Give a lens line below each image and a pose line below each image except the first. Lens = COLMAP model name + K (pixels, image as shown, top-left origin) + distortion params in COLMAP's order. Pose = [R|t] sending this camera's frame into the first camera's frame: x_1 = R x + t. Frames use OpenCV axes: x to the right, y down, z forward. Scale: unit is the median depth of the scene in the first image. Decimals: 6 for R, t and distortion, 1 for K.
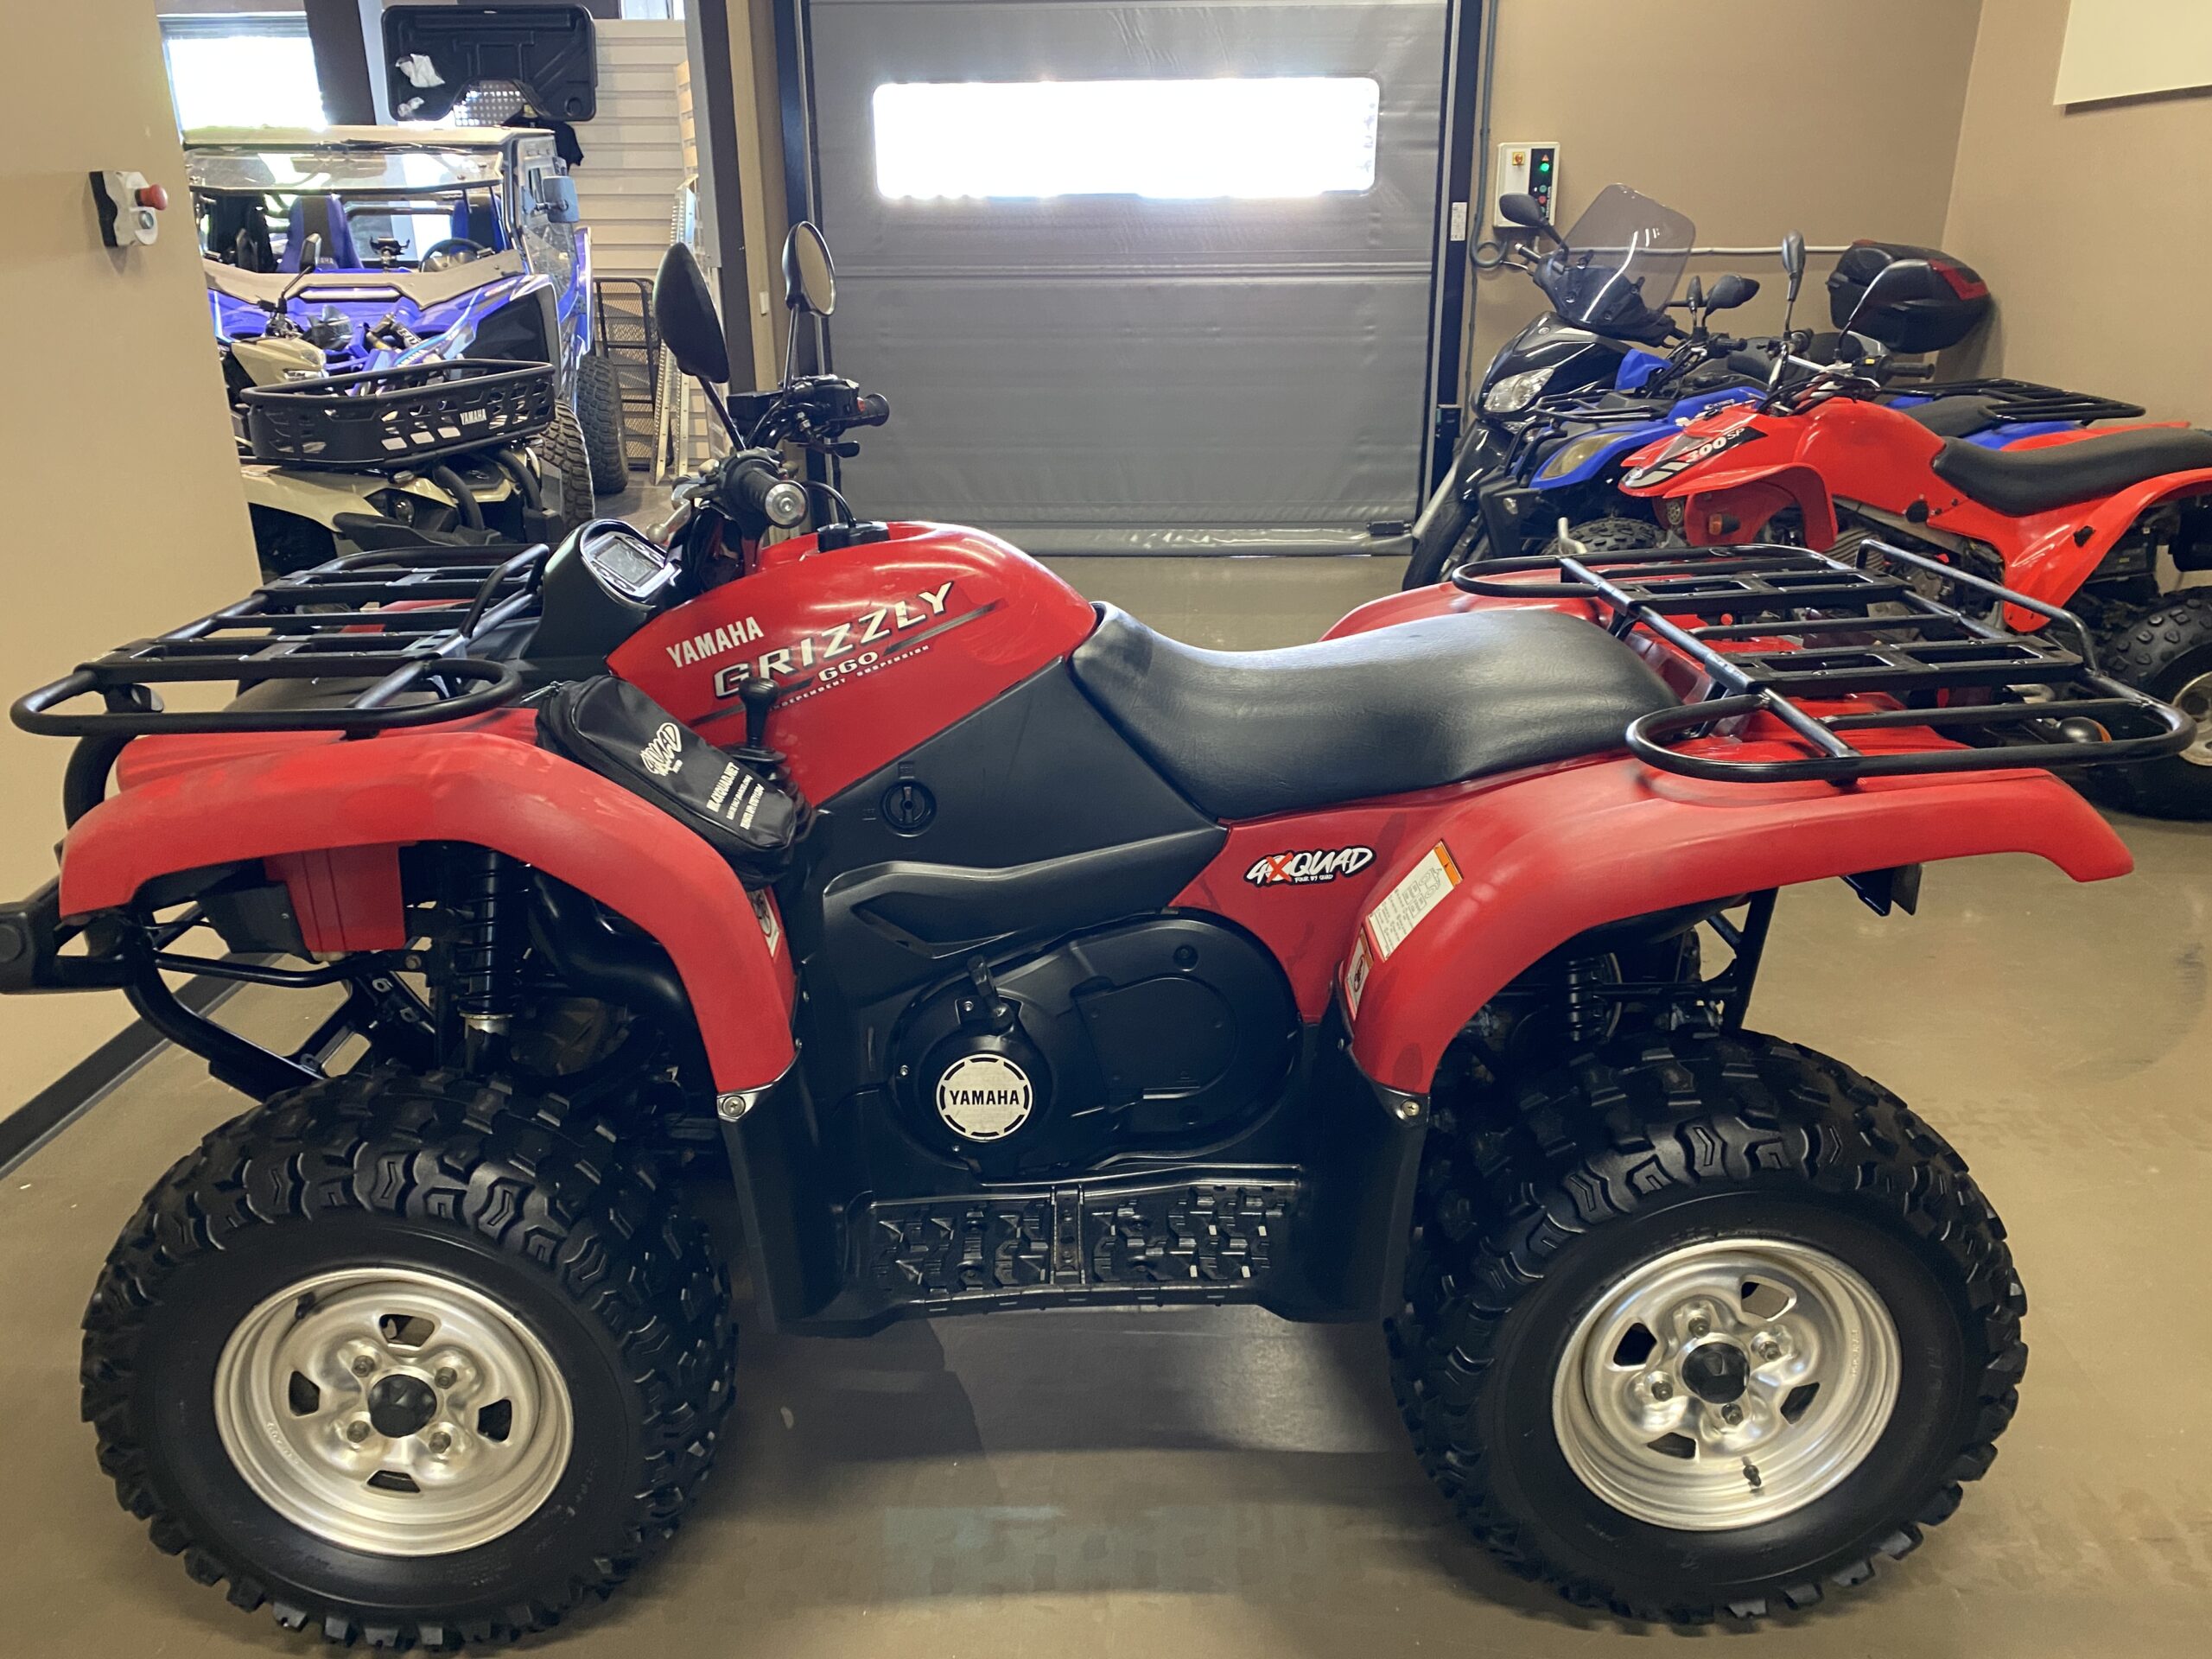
lens RADIAL K [[1656.5, 0, 1106.0], [0, 1656.5, 829.5], [0, 0, 1]] dist [-0.005197, -0.027888]
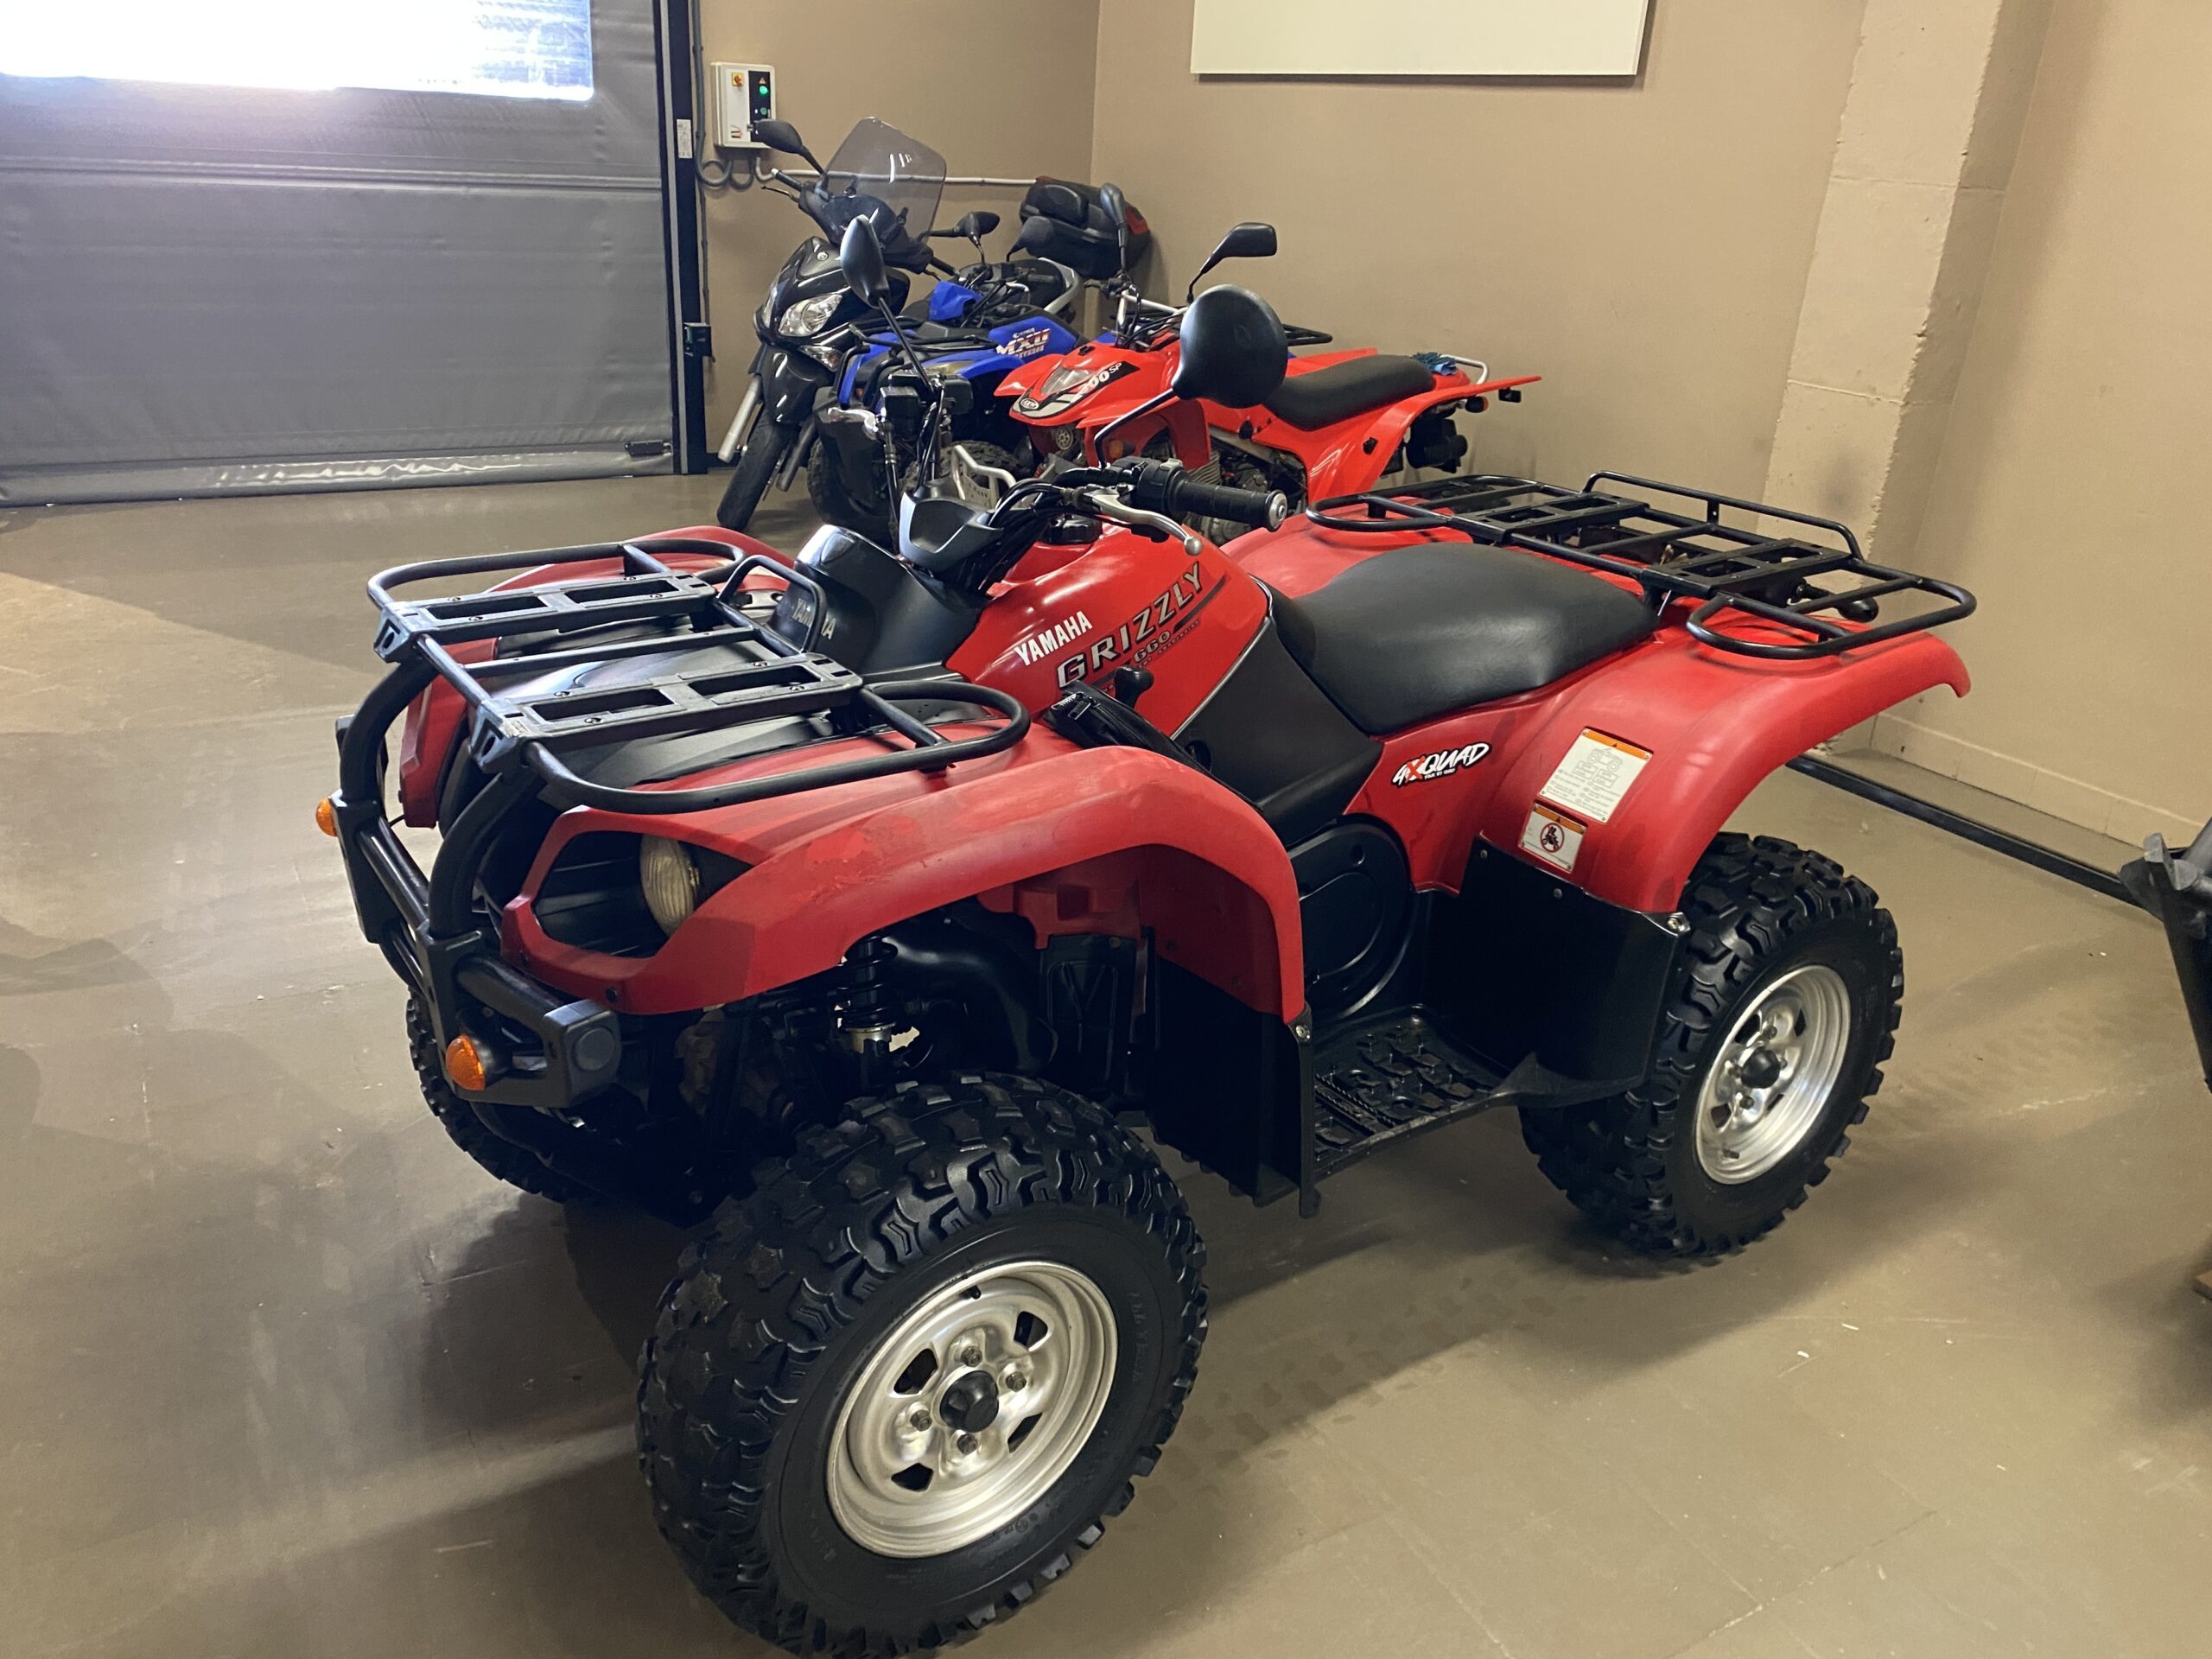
lens RADIAL K [[1656.5, 0, 1106.0], [0, 1656.5, 829.5], [0, 0, 1]] dist [-0.005197, -0.027888]
pose [[0.844732, -0.153739, 0.512633, -0.152173], [0.122636, 0.987970, 0.094210, -0.016164], [-0.520950, -0.016715, 0.853424, 0.002118]]
